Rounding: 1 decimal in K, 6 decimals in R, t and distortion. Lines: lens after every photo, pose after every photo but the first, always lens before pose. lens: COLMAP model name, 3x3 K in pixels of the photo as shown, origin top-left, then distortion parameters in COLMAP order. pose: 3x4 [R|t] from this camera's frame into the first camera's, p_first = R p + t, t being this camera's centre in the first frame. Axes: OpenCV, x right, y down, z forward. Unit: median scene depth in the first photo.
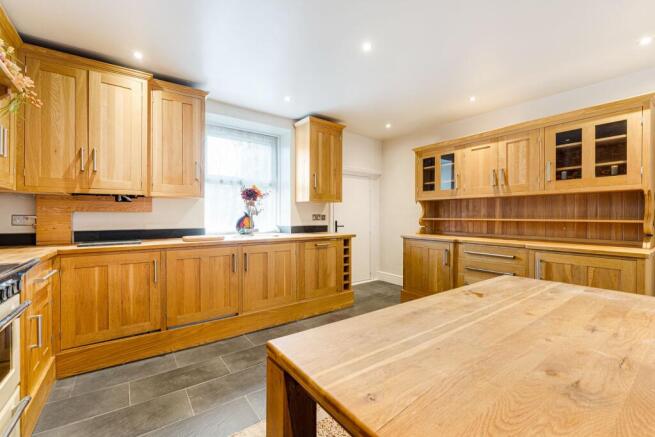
lens RADIAL K [[265.7, 0, 329.4], [0, 265.7, 218.7], [0, 0, 1]] dist [0.002268, -0.000749]
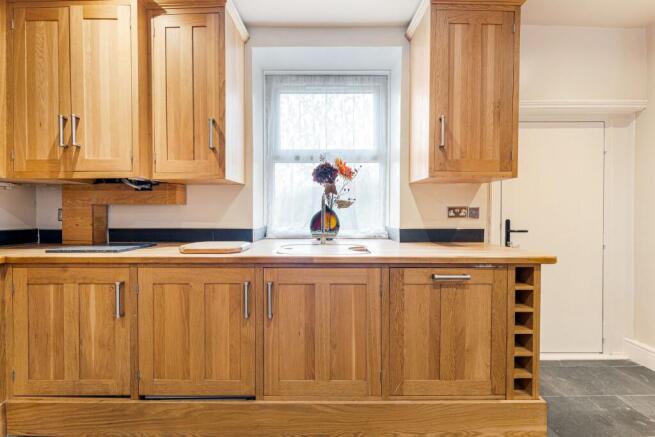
lens RADIAL K [[278.2, 0, 328.1], [0, 278.2, 218.4], [0, 0, 1]] dist [-0.000429, 0.000005]
pose [[0.816768, 0.012001, -0.576842, 0.070003], [-0.005113, 0.999895, 0.013563, 0.000301], [0.576944, -0.008129, 0.816743, 0.546717]]
